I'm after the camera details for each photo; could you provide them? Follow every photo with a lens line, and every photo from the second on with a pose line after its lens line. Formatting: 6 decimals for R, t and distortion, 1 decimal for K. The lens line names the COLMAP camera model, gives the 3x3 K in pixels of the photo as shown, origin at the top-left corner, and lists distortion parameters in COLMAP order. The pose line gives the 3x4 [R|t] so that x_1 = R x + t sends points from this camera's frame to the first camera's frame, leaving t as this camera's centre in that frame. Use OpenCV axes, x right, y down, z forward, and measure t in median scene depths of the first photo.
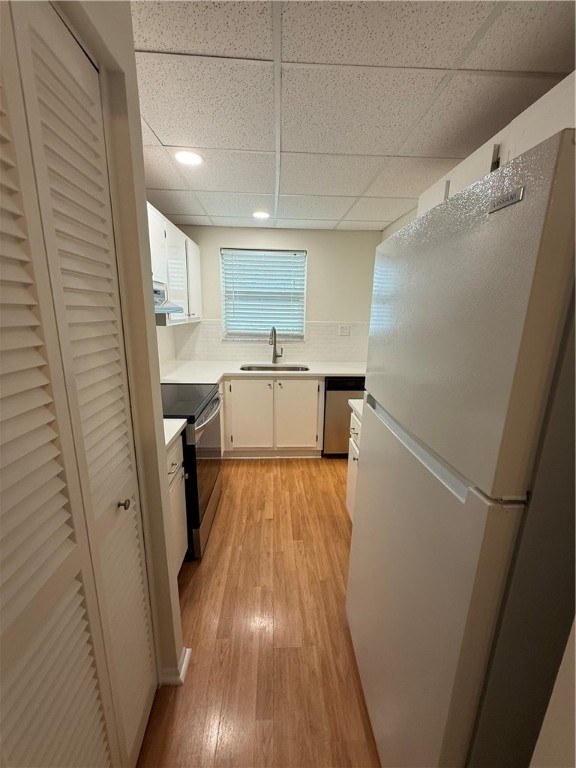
lens RADIAL K [[307.3, 0, 289.8], [0, 307.3, 385.9], [0, 0, 1]] dist [0.000651, 0.002307]
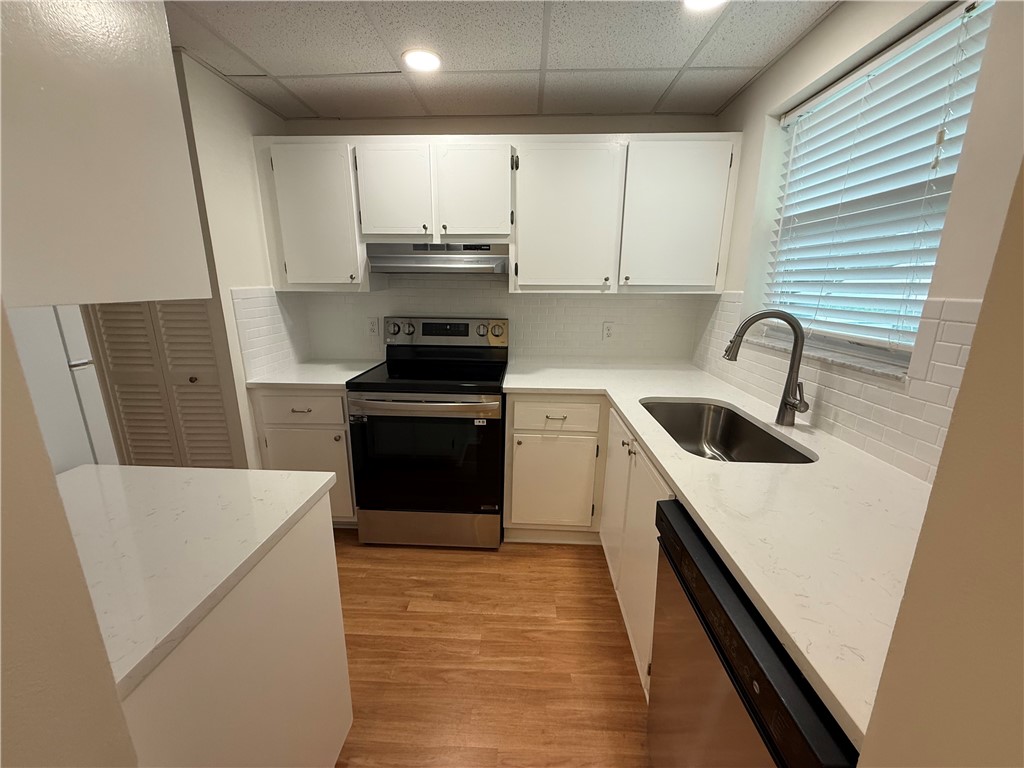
lens RADIAL K [[409.8, 0, 511.0], [0, 409.8, 387.1], [0, 0, 1]] dist [0.000651, 0.002307]
pose [[-0.116060, 0.226474, -0.967078, 0.537448], [-0.215471, 0.944730, 0.247099, -0.208609], [0.969589, 0.237055, -0.060846, 1.007660]]
